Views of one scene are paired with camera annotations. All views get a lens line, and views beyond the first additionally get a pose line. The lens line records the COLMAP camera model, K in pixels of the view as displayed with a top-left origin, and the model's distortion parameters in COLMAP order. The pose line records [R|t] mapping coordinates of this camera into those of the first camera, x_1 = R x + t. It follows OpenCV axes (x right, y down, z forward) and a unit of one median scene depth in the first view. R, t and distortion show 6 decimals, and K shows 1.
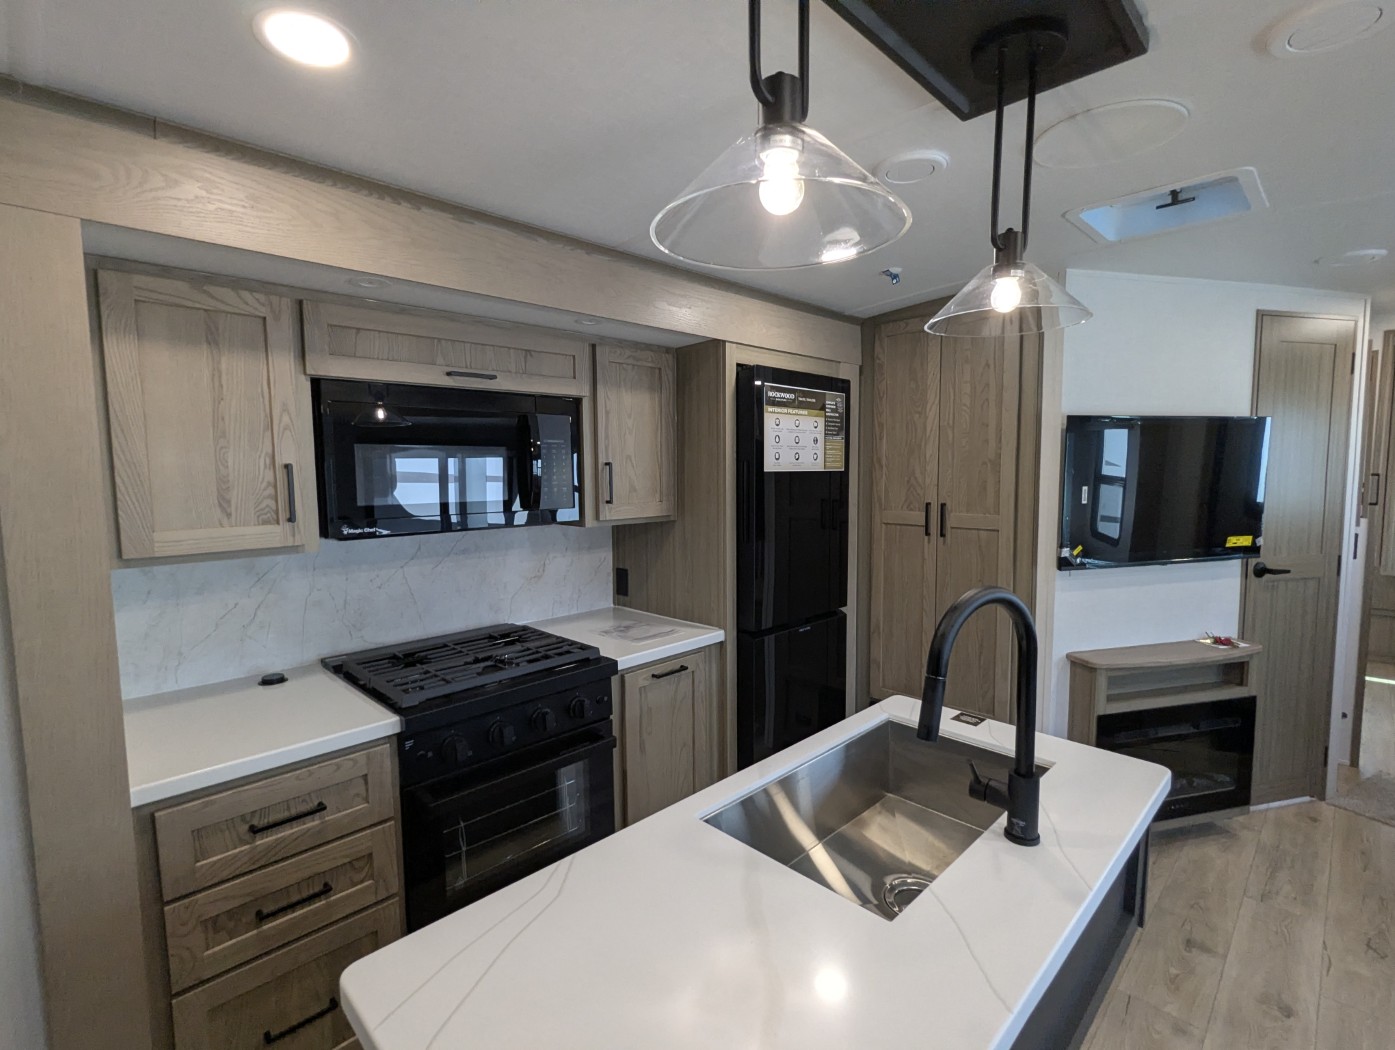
lens RADIAL K [[664.3, 0, 695.6], [0, 664.3, 526.1], [0, 0, 1]] dist [-0.003425, 0.002525]
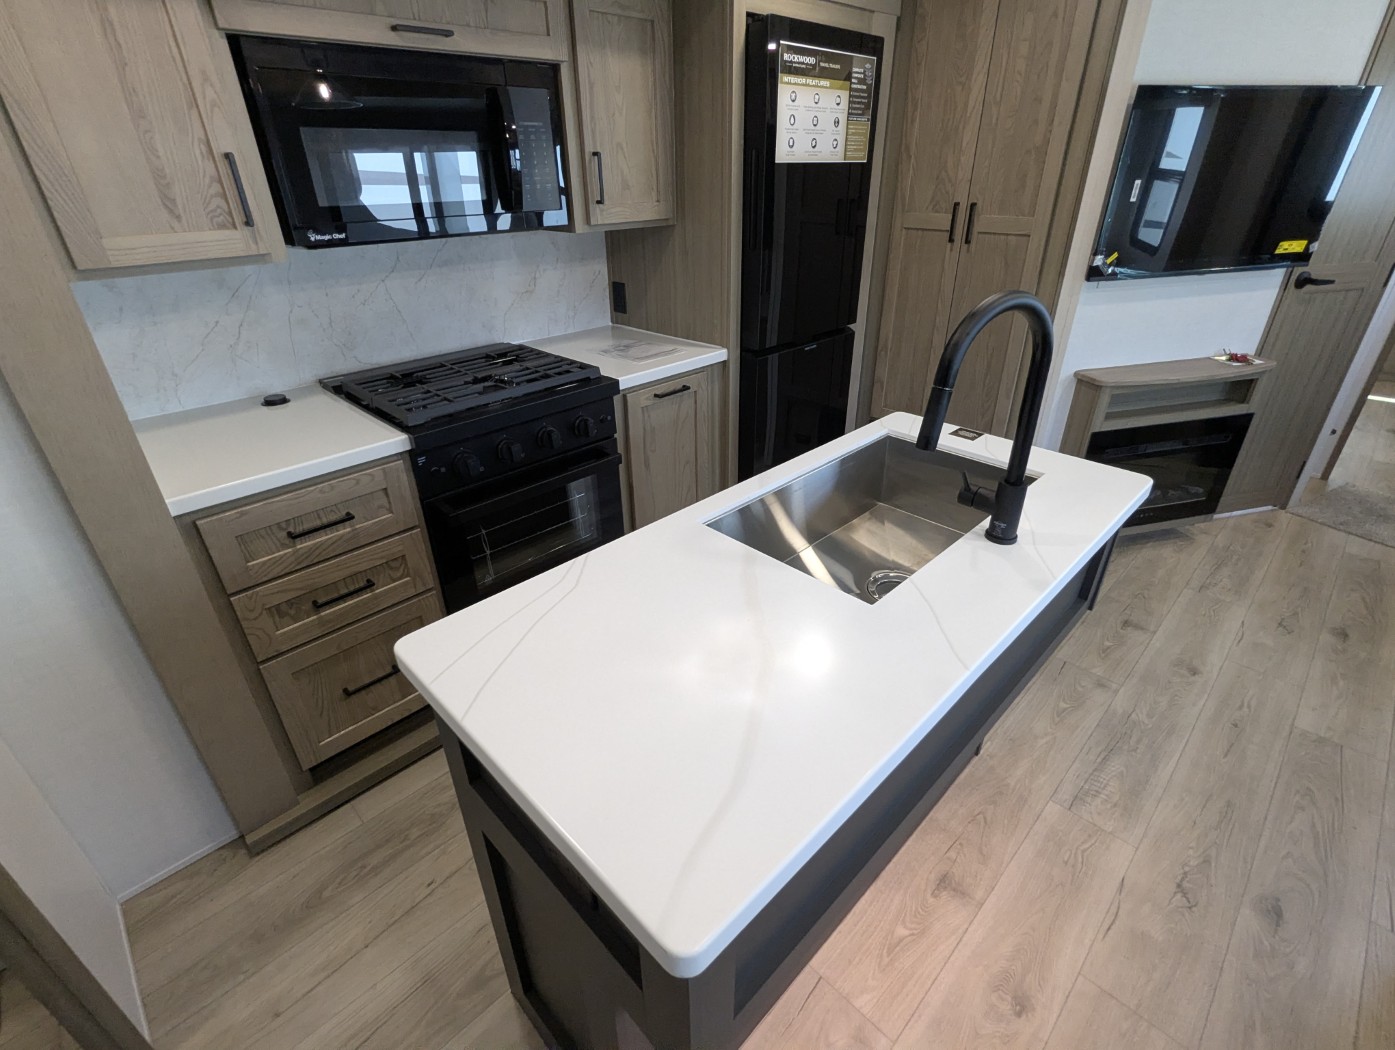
lens RADIAL K [[664.3, 0, 695.9], [0, 664.3, 525.9], [0, 0, 1]] dist [-0.003425, 0.002525]
pose [[0.999983, -0.004577, -0.003484, -0.000354], [0.005585, 0.917500, 0.397696, 0.008497], [0.001377, -0.397709, 0.917511, 0.006325]]
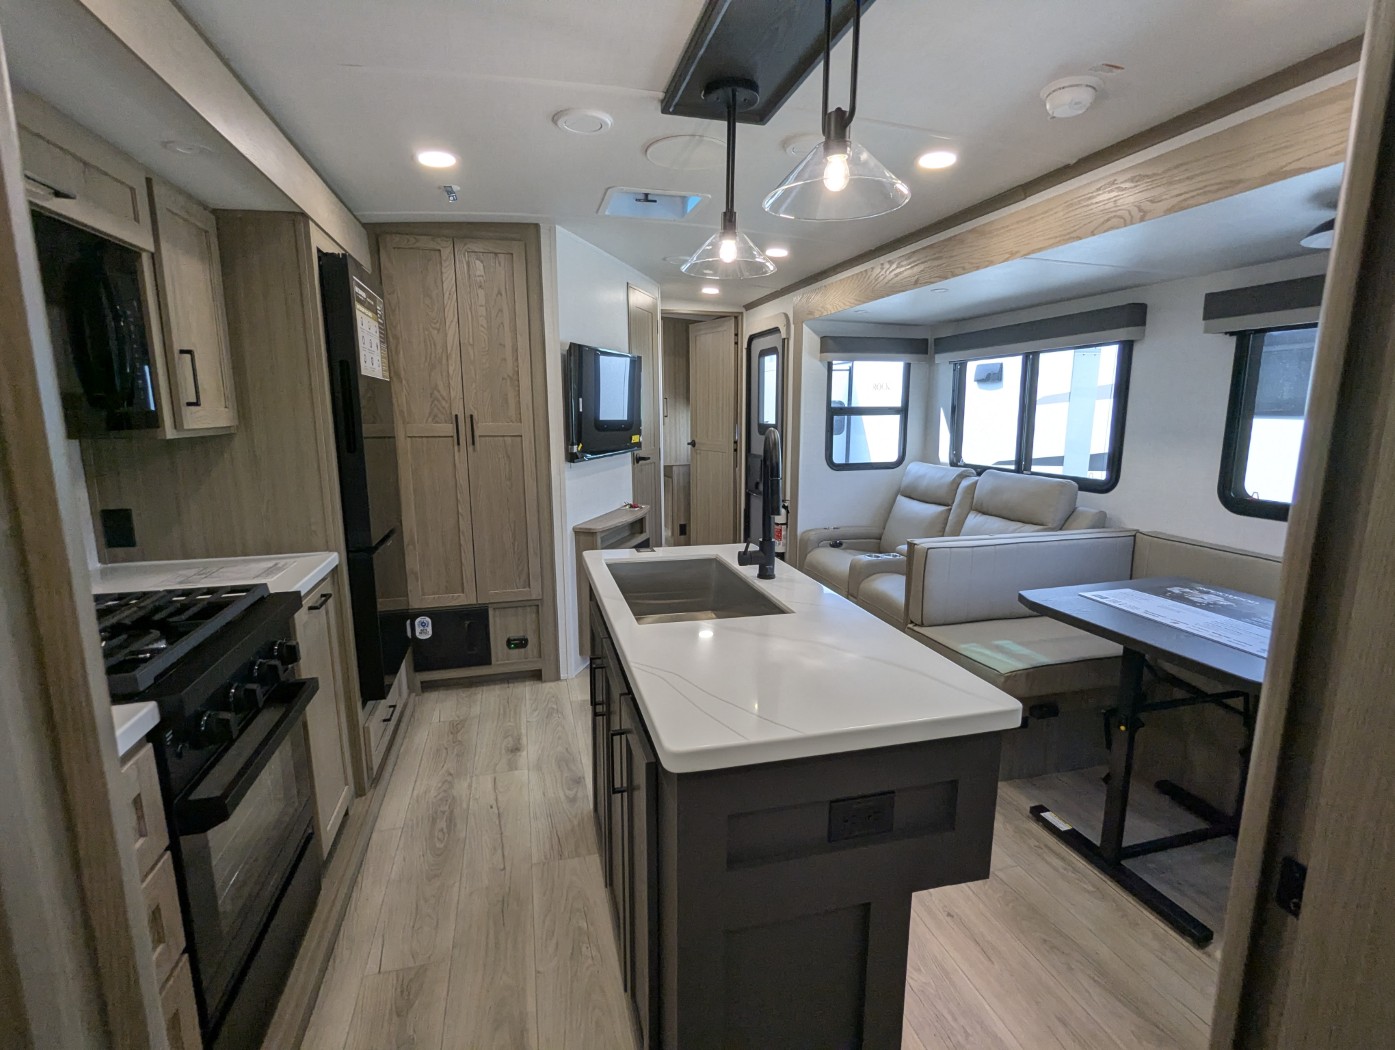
lens RADIAL K [[664.3, 0, 698.6], [0, 664.3, 531.3], [0, 0, 1]] dist [-0.003425, 0.002525]
pose [[0.494214, -0.151731, 0.855997, -0.506532], [0.075540, 0.988422, 0.131591, 0.049513], [-0.866052, -0.000372, 0.499953, 0.131140]]
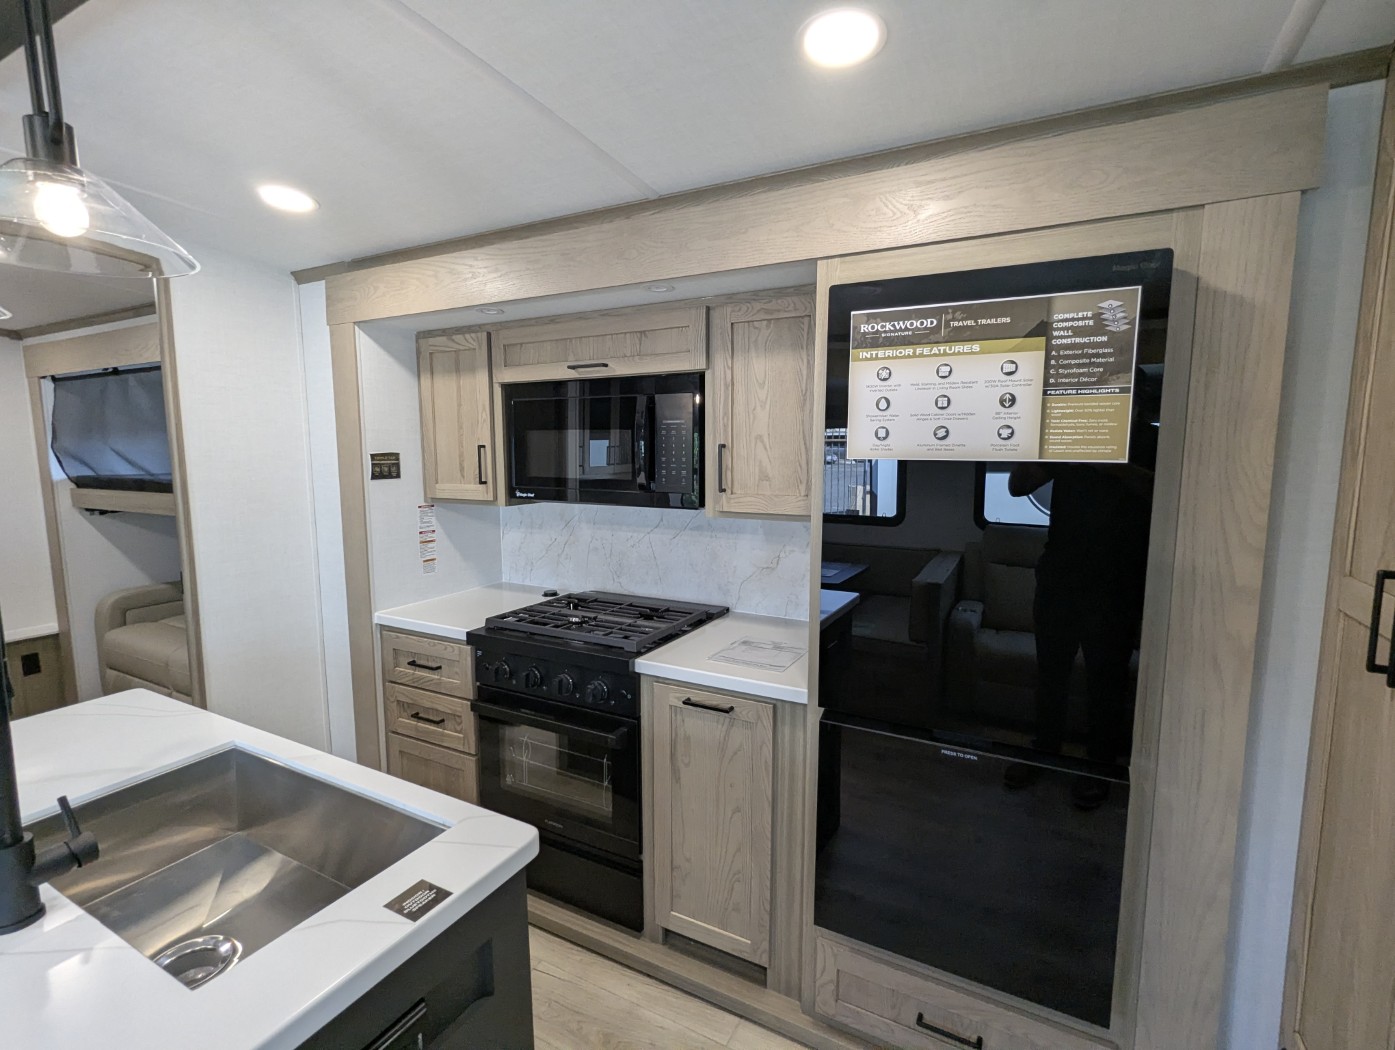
lens RADIAL K [[664.3, 0, 698.9], [0, 664.3, 527.9], [0, 0, 1]] dist [-0.003425, 0.002525]
pose [[0.290400, 0.122796, -0.948994, 0.670450], [-0.088543, 0.990926, 0.101127, -0.071600], [0.952800, 0.054659, 0.298637, 0.711525]]
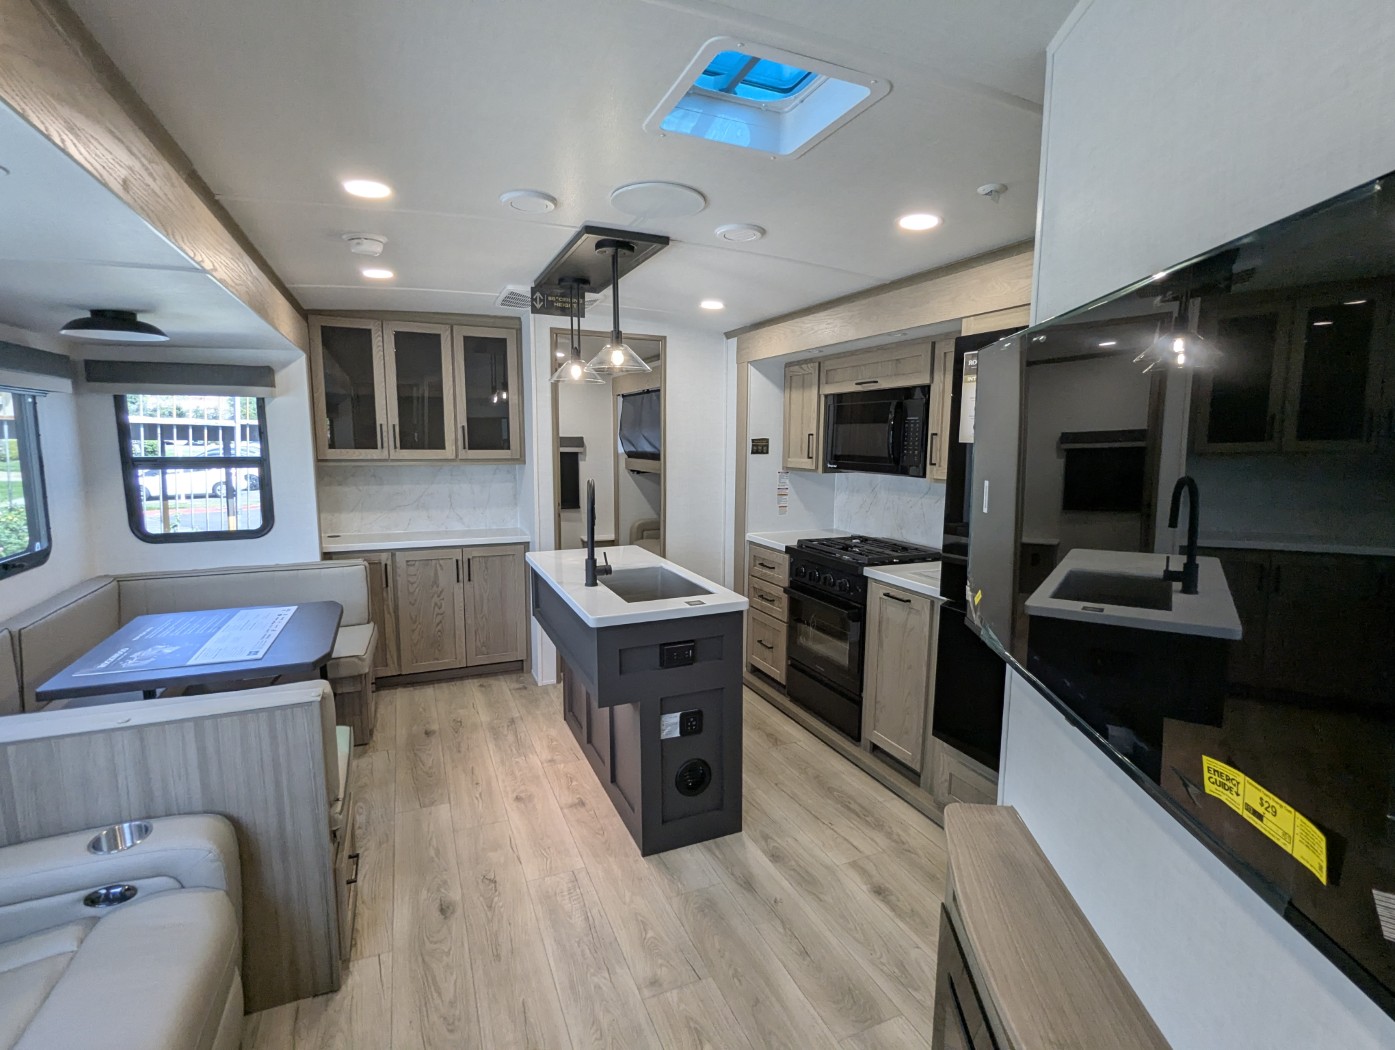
lens RADIAL K [[664.3, 0, 696.7], [0, 664.3, 532.9], [0, 0, 1]] dist [-0.003425, 0.002525]
pose [[-0.360448, 0.138763, -0.922400, 1.223201], [-0.089249, 0.979206, 0.182184, -0.098855], [0.928500, 0.147991, -0.340568, 1.023209]]
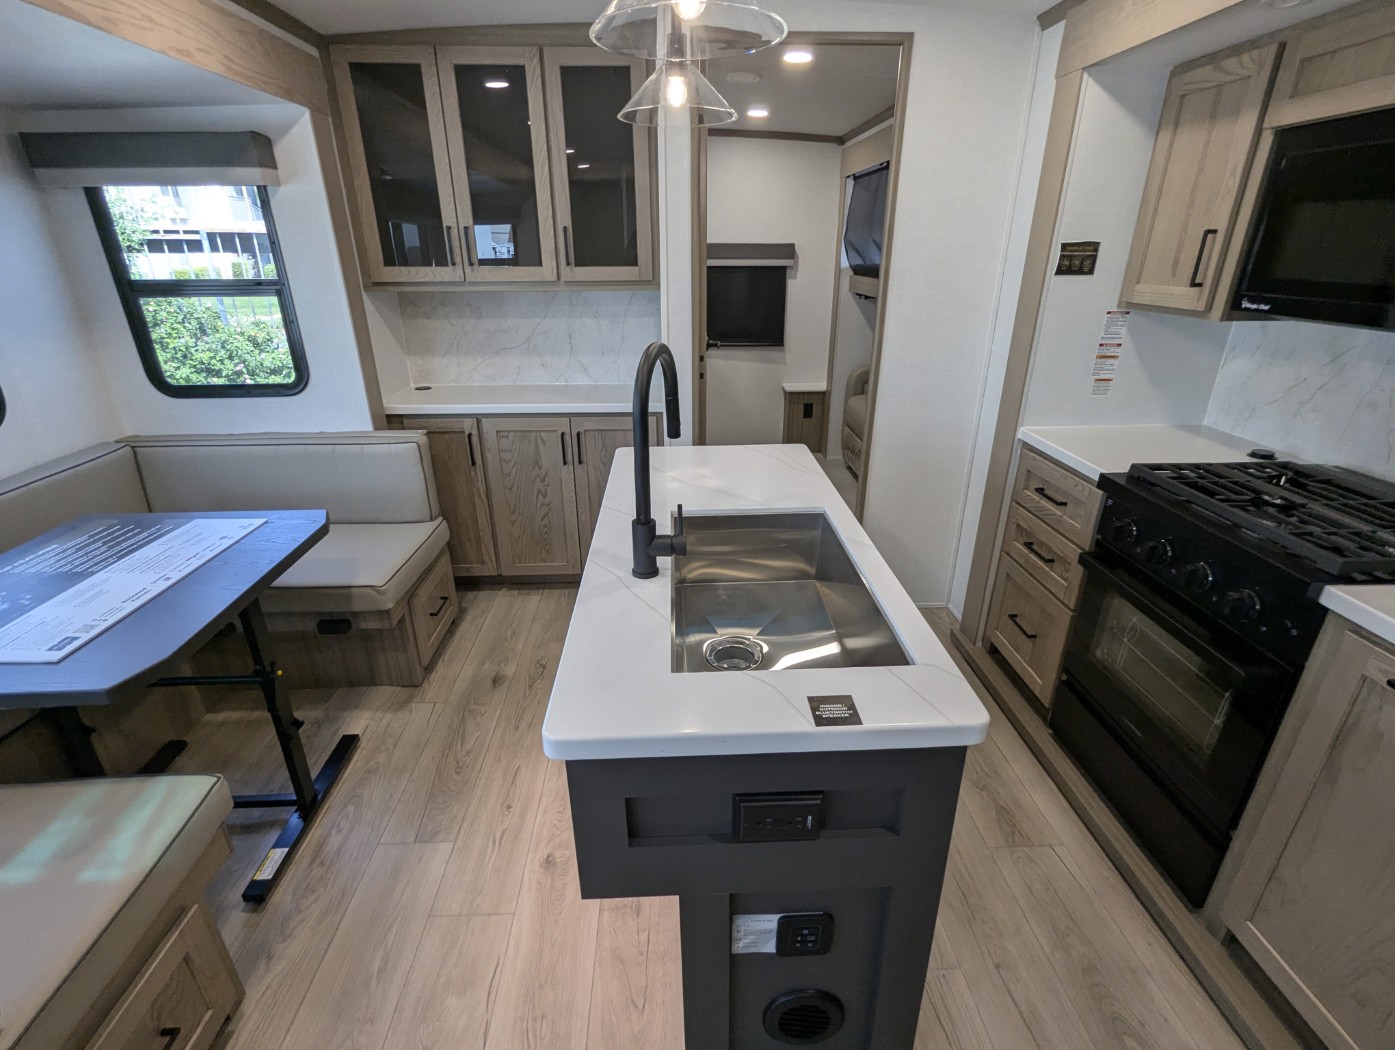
lens RADIAL K [[664.3, 0, 695.6], [0, 664.3, 524.9], [0, 0, 1]] dist [-0.003425, 0.002525]
pose [[-0.676732, 0.297383, -0.673496, 0.567989], [-0.056932, 0.890914, 0.450590, -0.072128], [0.734025, 0.343272, -0.585980, 0.815829]]
